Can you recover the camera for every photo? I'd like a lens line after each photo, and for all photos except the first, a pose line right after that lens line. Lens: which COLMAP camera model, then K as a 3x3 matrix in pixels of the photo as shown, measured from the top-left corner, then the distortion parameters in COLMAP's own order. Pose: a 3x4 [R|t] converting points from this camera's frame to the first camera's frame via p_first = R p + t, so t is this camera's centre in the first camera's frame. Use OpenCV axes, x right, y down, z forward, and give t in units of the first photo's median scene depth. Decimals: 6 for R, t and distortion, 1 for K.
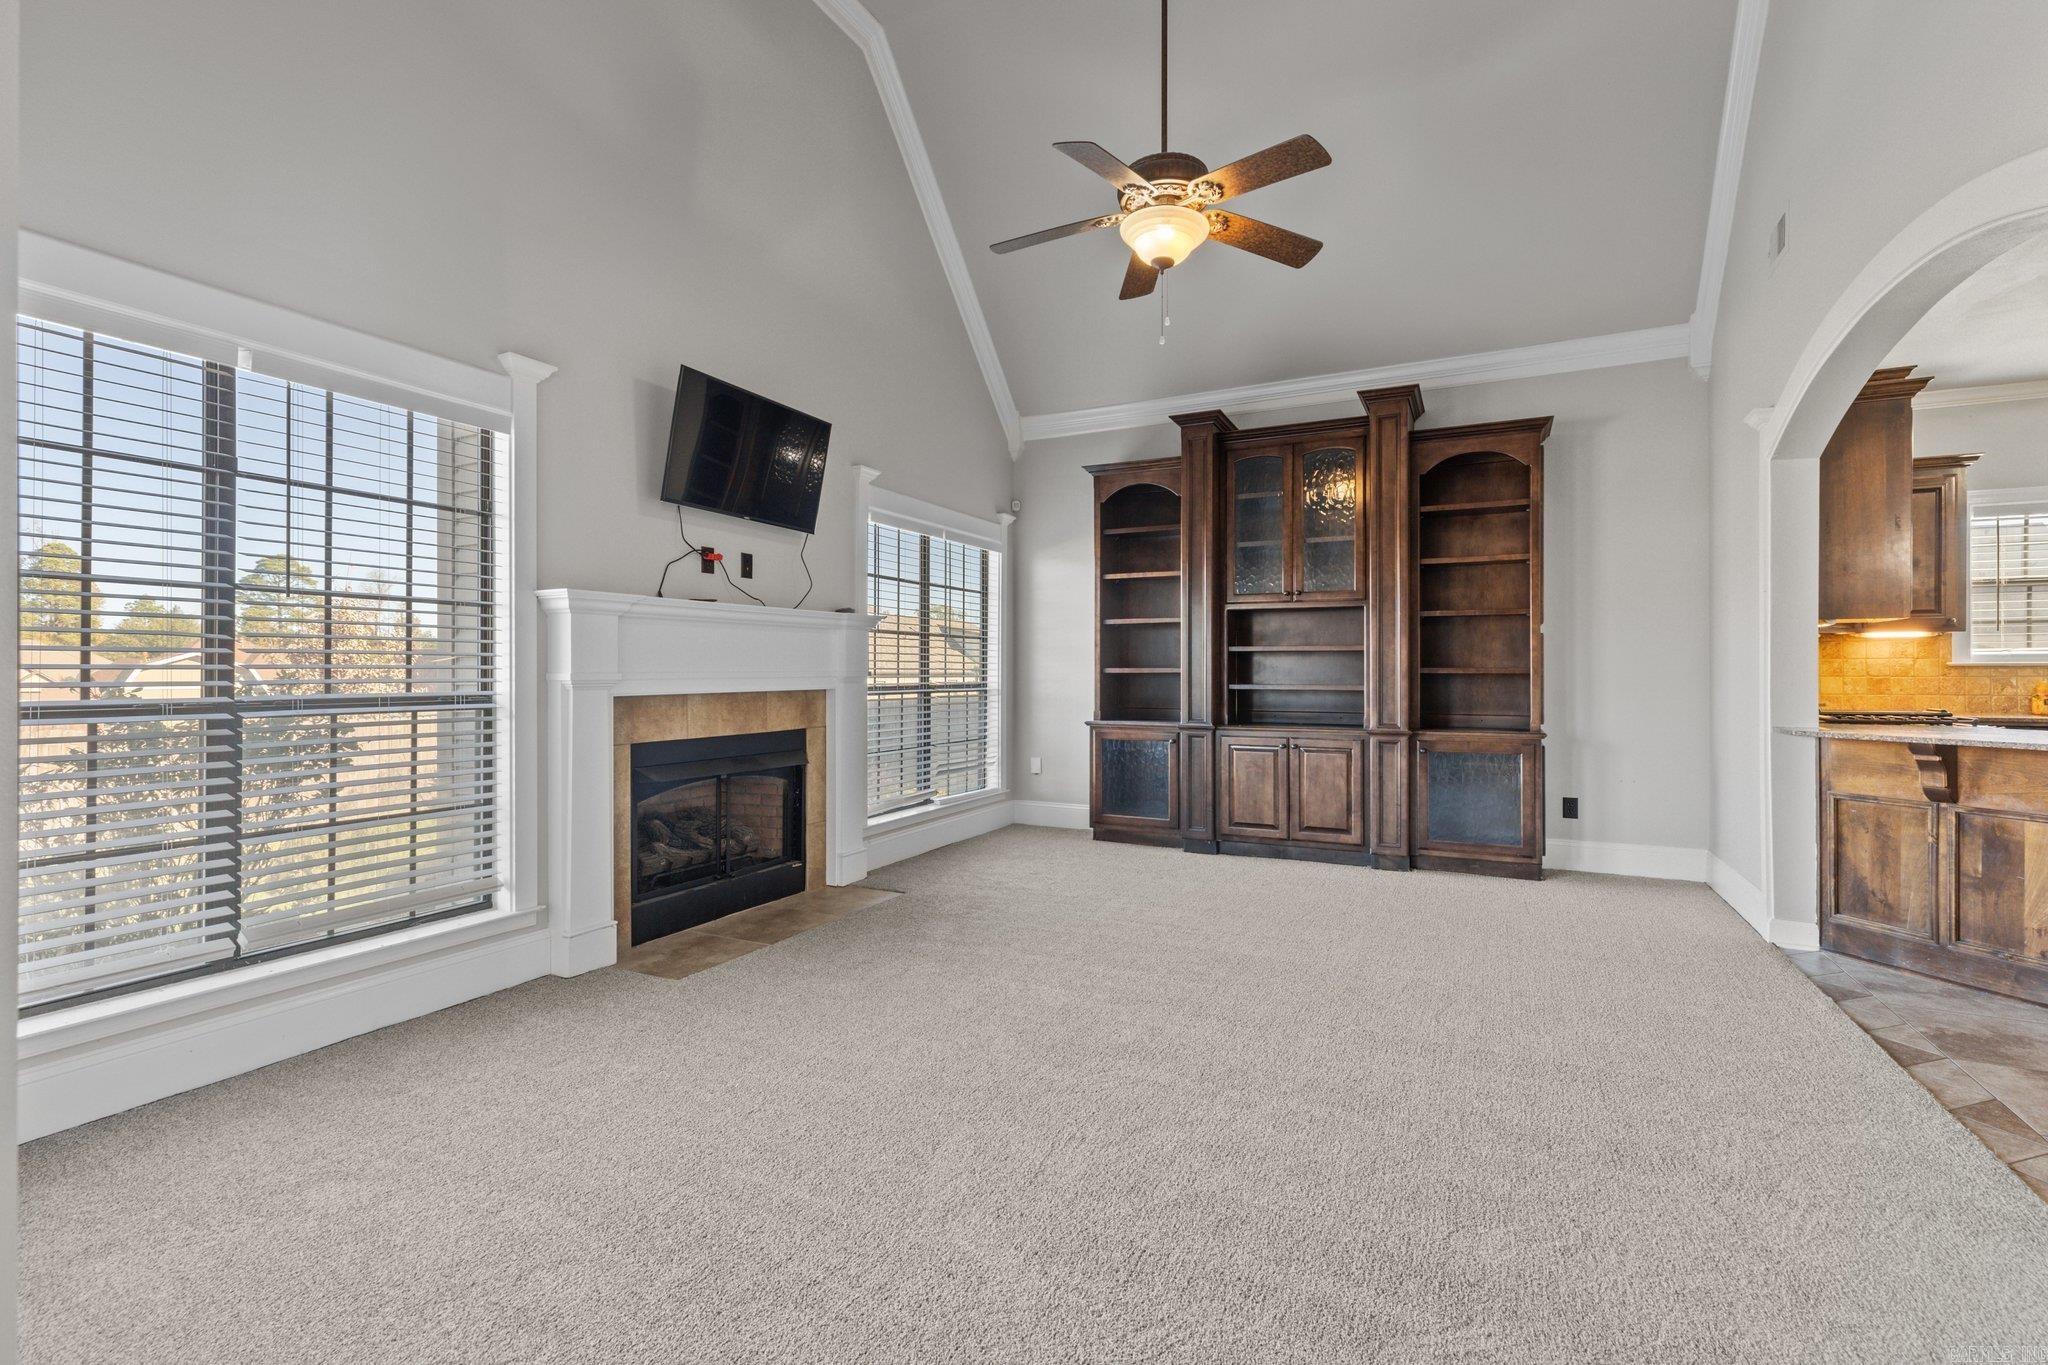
lens RADIAL K [[919.3, 0, 1023.8], [0, 919.3, 669.8], [0, 0, 1]] dist [0.002569, 0.000101]
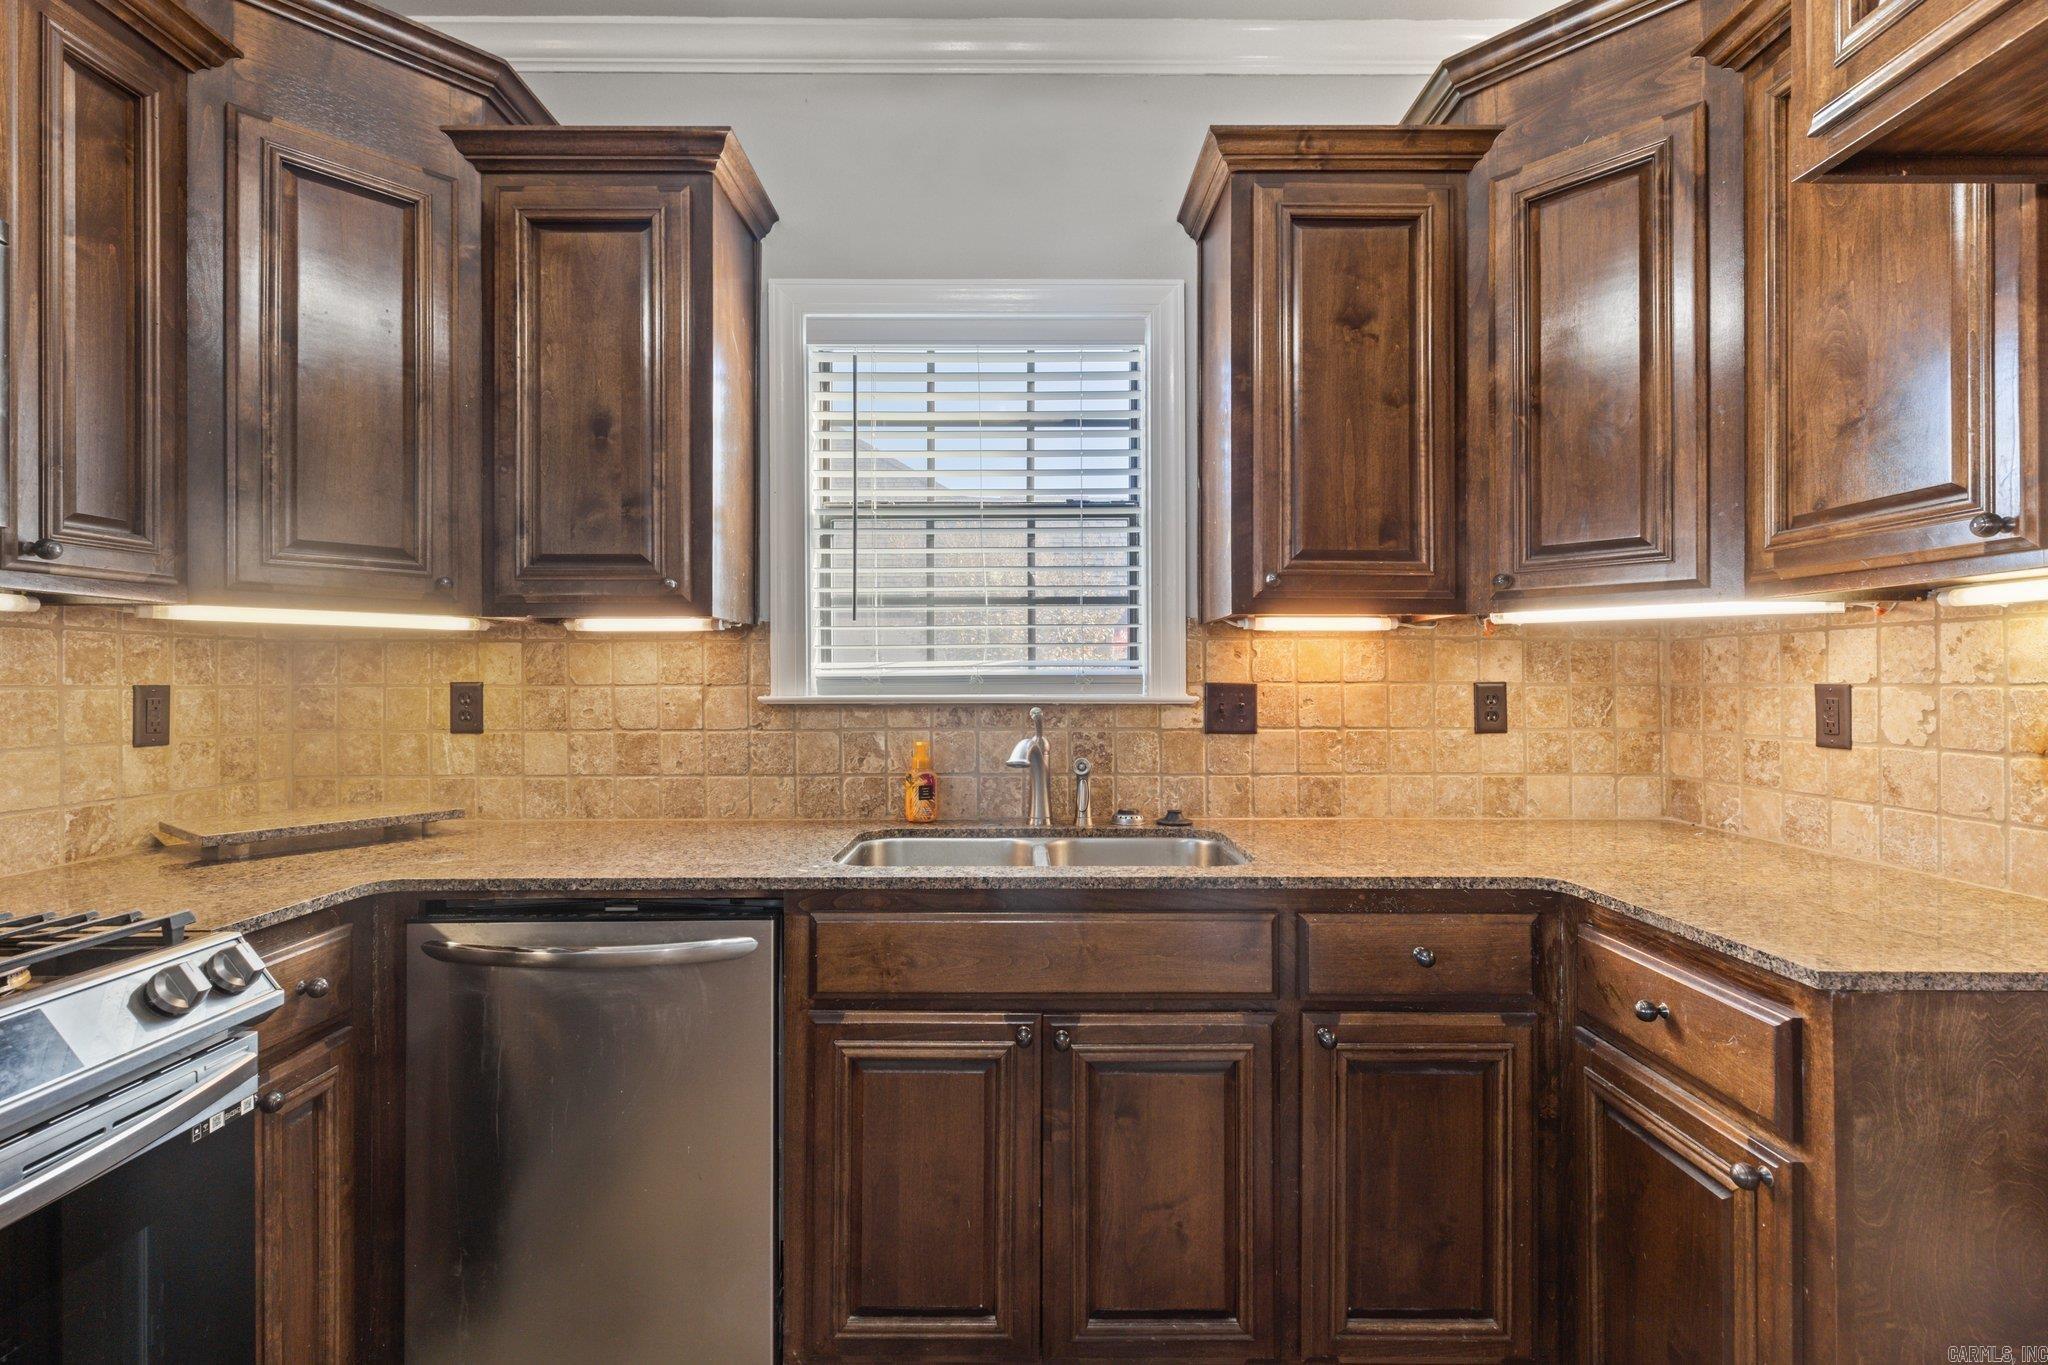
lens RADIAL K [[929.0, 0, 1024.0], [0, 929.0, 682.5], [0, 0, 1]] dist [-0.001672, -0.000450]
pose [[0.891228, -0.004070, 0.453537, 1.003097], [0.001834, 0.999984, 0.005370, -0.017134], [-0.453551, -0.003954, 0.891221, 0.635300]]
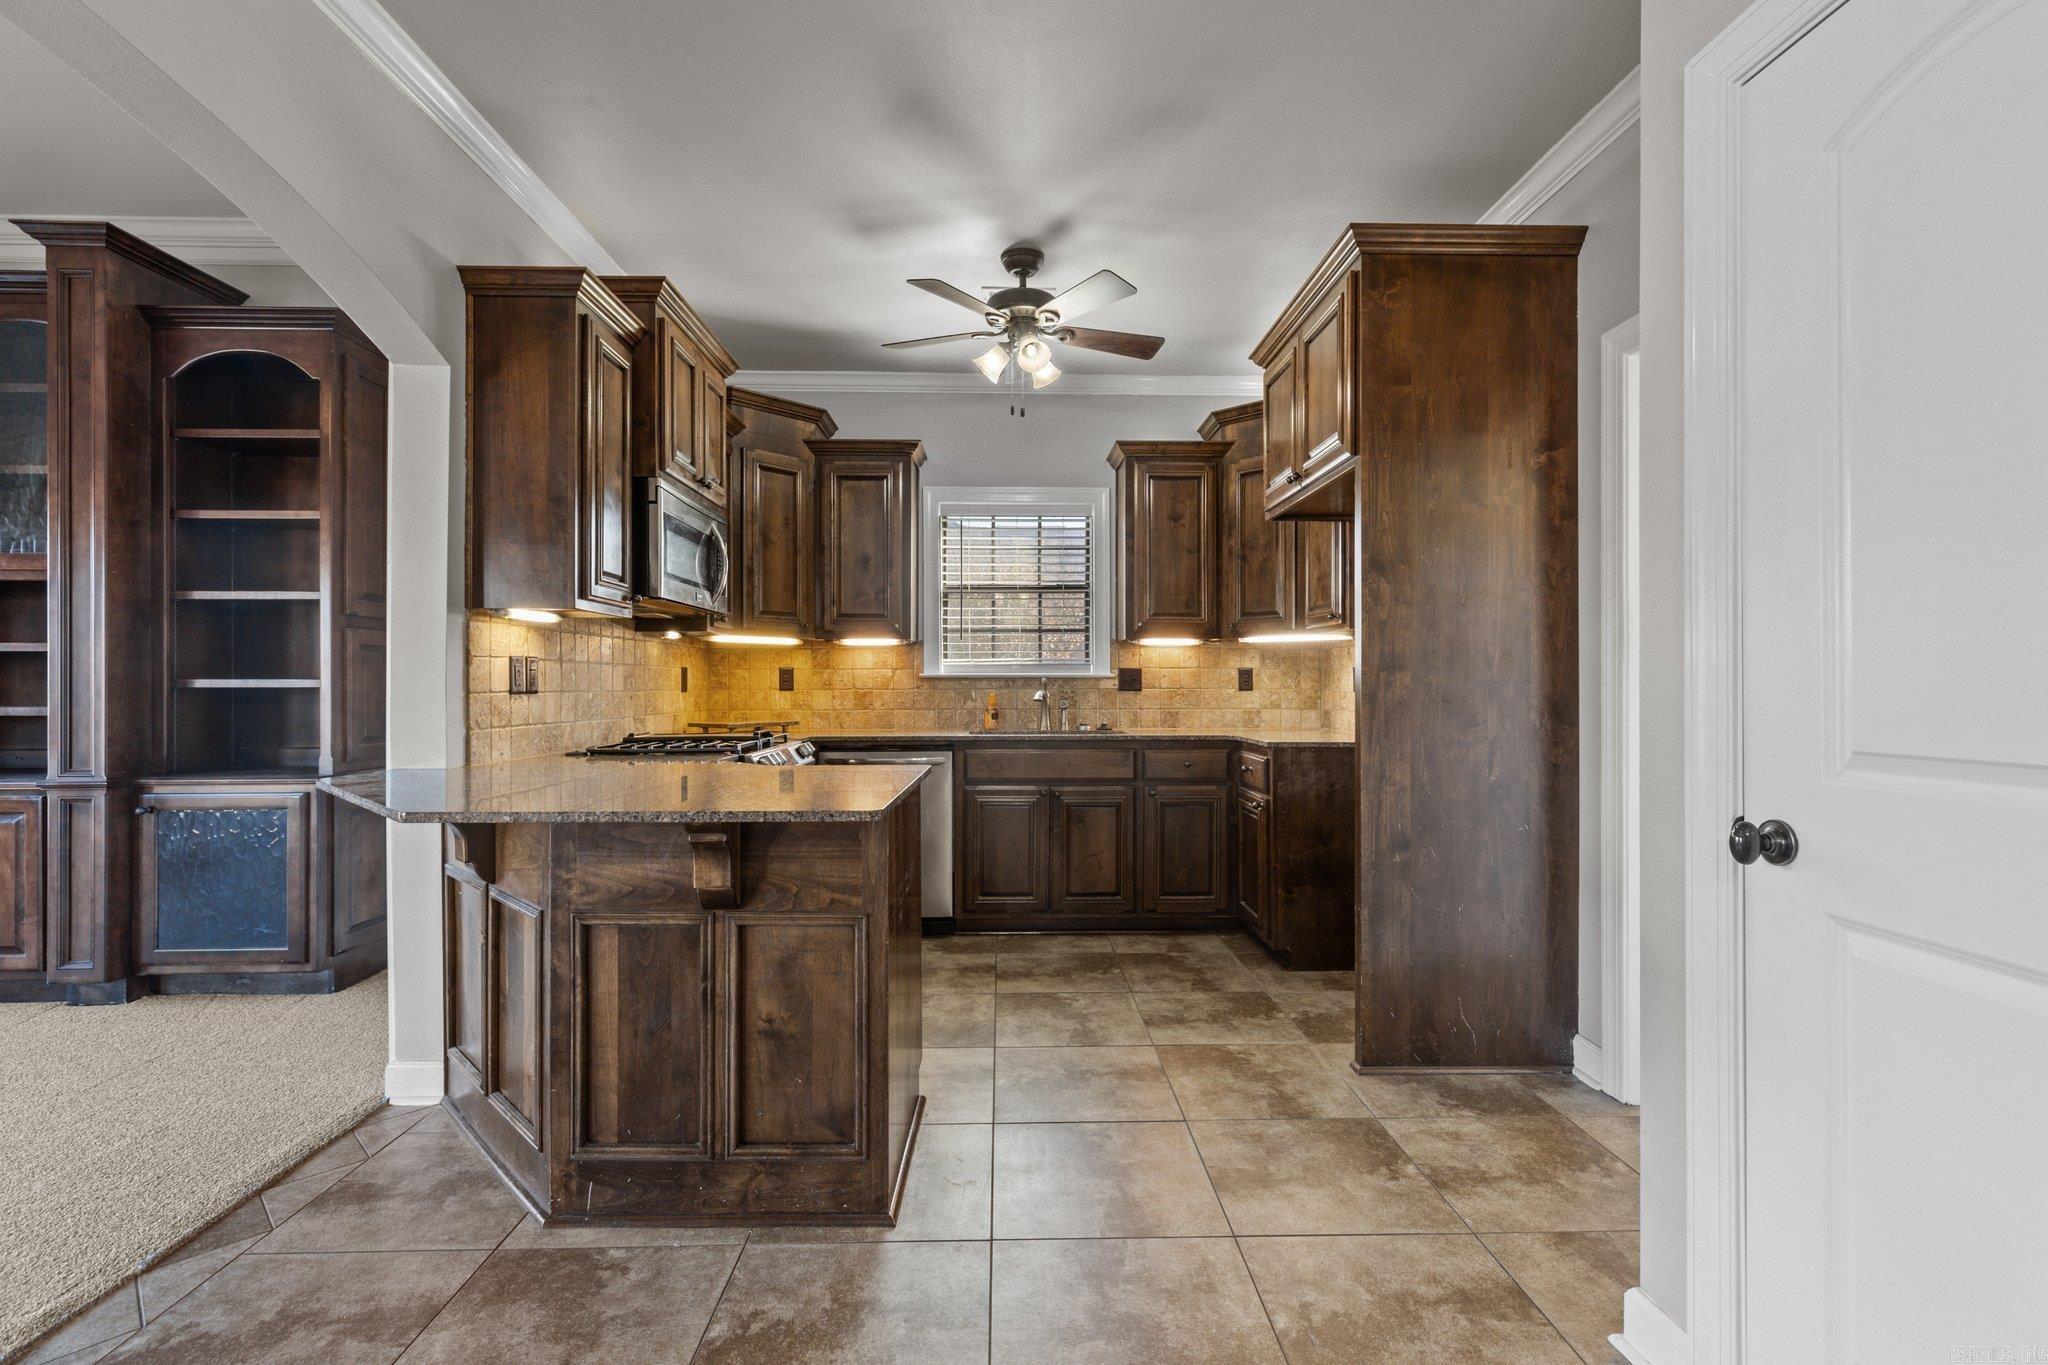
lens RADIAL K [[925.7, 0, 1023.7], [0, 925.7, 680.3], [0, 0, 1]] dist [0.003118, 0.000276]
pose [[0.880878, -0.000047, 0.473343, 0.721379], [0.001092, 0.999998, -0.001933, 0.000399], [-0.473342, 0.002220, 0.880876, 0.164133]]
